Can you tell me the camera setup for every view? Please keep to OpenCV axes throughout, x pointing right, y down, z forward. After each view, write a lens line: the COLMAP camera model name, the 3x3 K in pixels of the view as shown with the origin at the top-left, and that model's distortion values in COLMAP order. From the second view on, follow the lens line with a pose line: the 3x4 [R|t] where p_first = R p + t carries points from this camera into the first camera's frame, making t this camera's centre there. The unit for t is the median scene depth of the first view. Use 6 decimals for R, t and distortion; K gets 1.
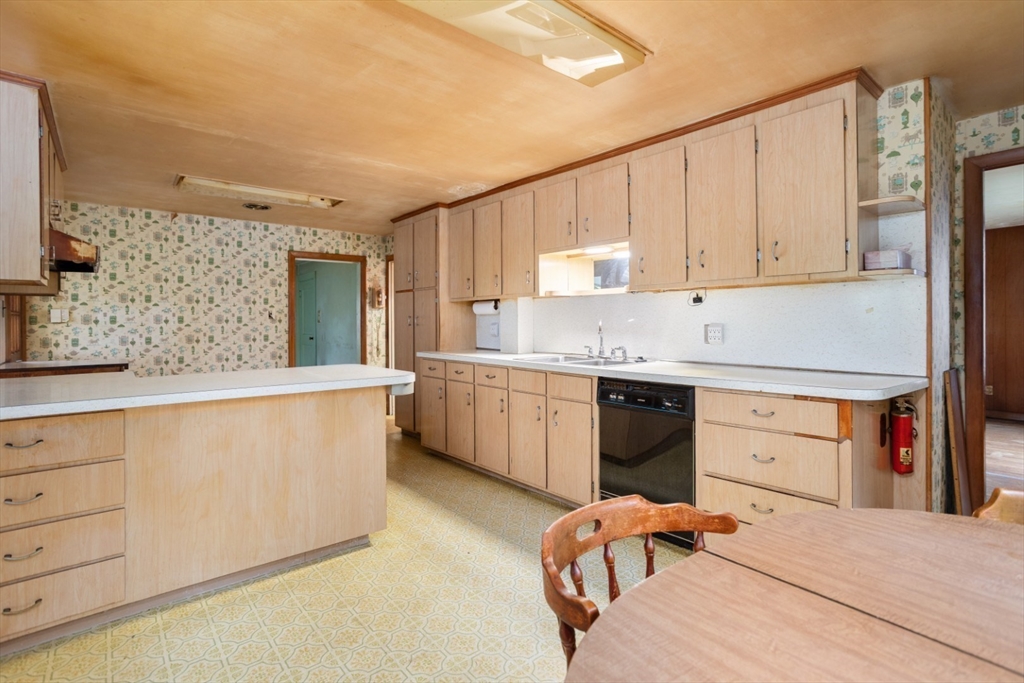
lens RADIAL K [[503.7, 0, 525.2], [0, 503.7, 318.7], [0, 0, 1]] dist [-0.020162, 0.004646]
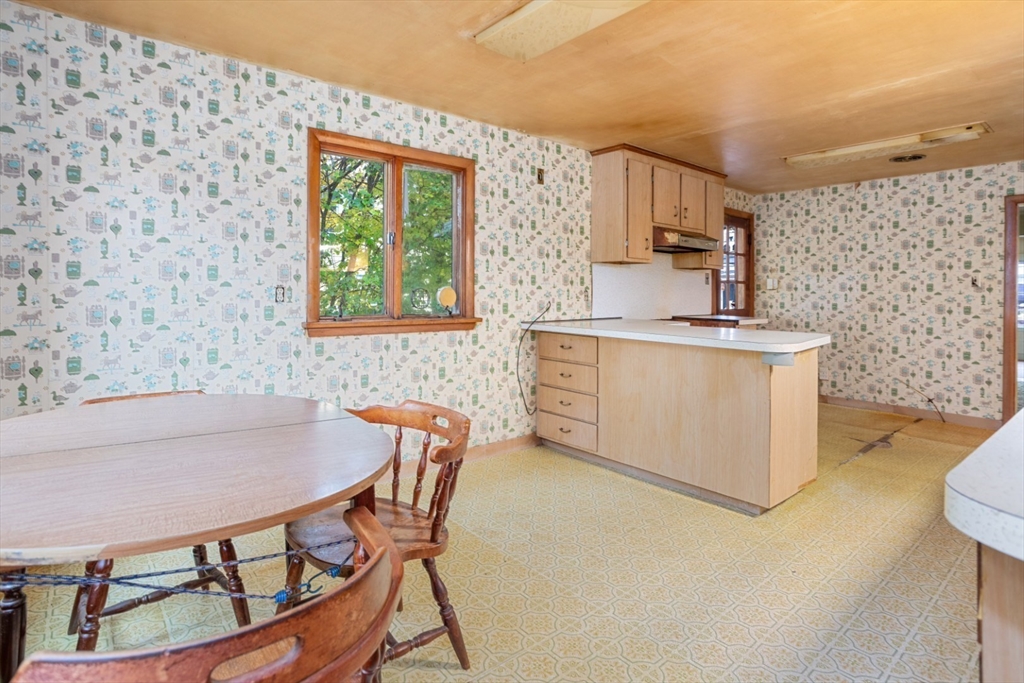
lens RADIAL K [[534.2, 0, 494.1], [0, 534.2, 291.0], [0, 0, 1]] dist [-0.005404, 0.001589]
pose [[-0.027017, 0.005003, -0.999622, 0.403314], [-0.005742, 0.999970, 0.005160, 0.008204], [0.999618, 0.005879, -0.026988, 0.289493]]
